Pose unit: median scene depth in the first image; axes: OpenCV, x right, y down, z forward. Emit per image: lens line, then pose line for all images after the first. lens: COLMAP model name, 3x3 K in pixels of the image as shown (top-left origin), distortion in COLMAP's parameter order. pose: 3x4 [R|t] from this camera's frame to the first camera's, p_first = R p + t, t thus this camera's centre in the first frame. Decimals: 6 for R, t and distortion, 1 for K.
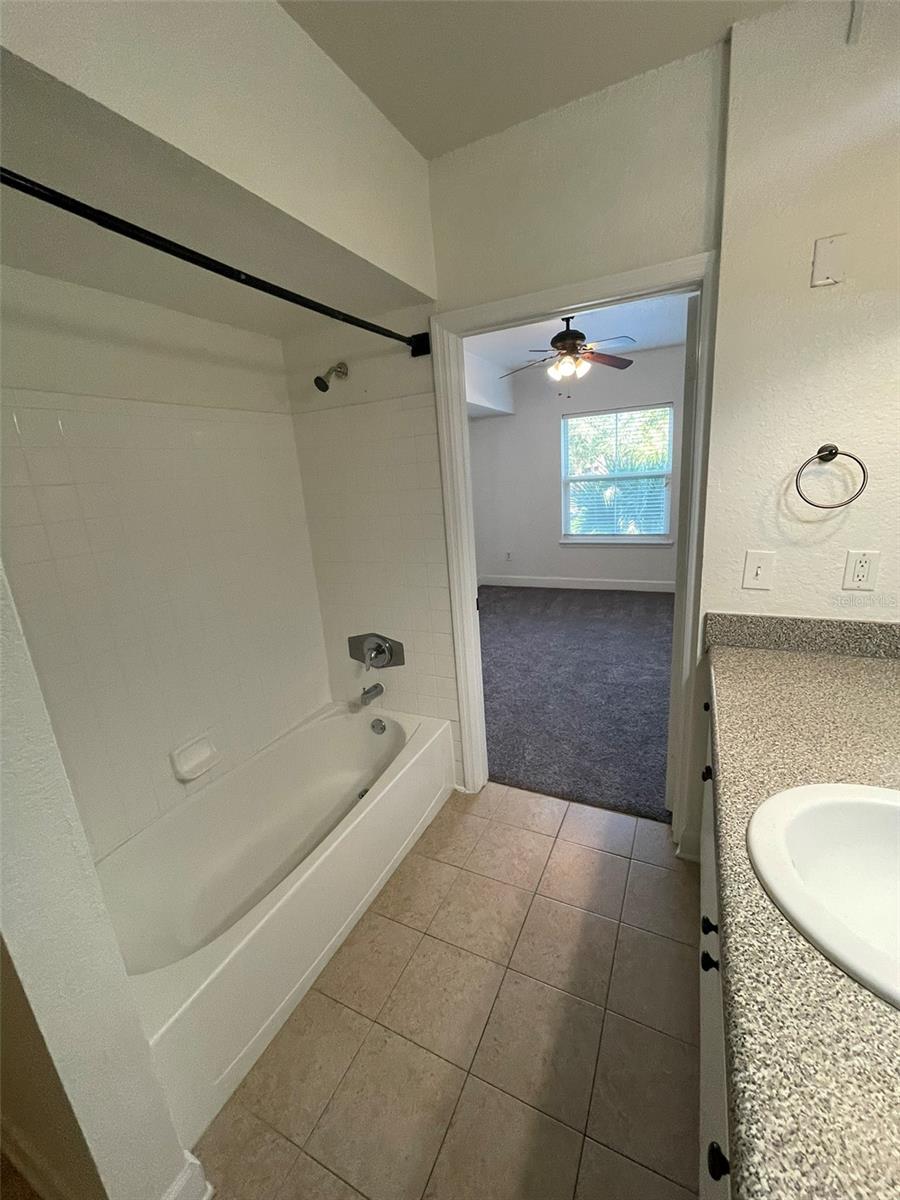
lens RADIAL K [[481.4, 0, 448.4], [0, 481.4, 596.1], [0, 0, 1]] dist [-0.001285, 0.000308]
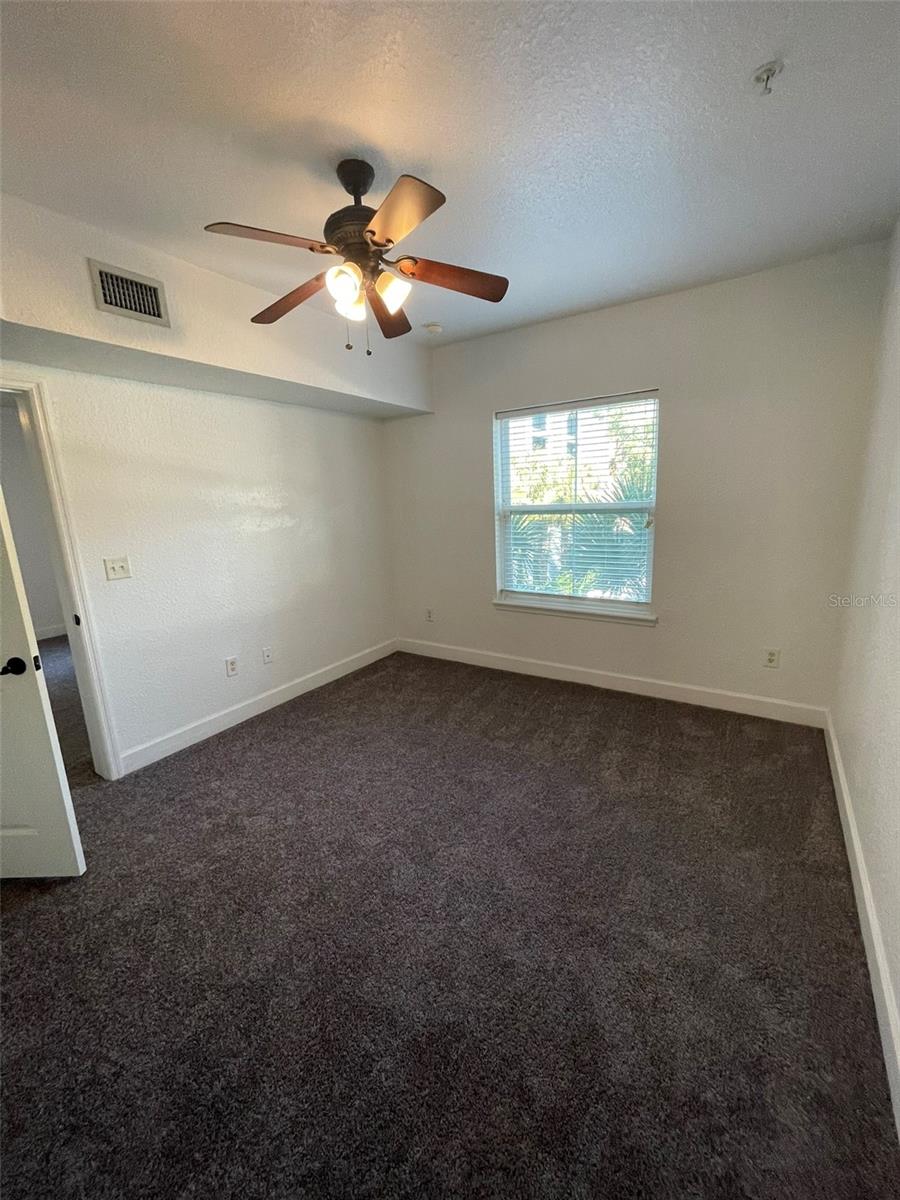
lens RADIAL K [[481.4, 0, 455.8], [0, 481.4, 600.3], [0, 0, 1]] dist [-0.001285, 0.000308]
pose [[0.993160, 0.053451, -0.103811, 0.262759], [-0.056411, 0.998075, -0.025788, -0.100437], [0.102232, 0.031467, 0.994263, 0.347664]]
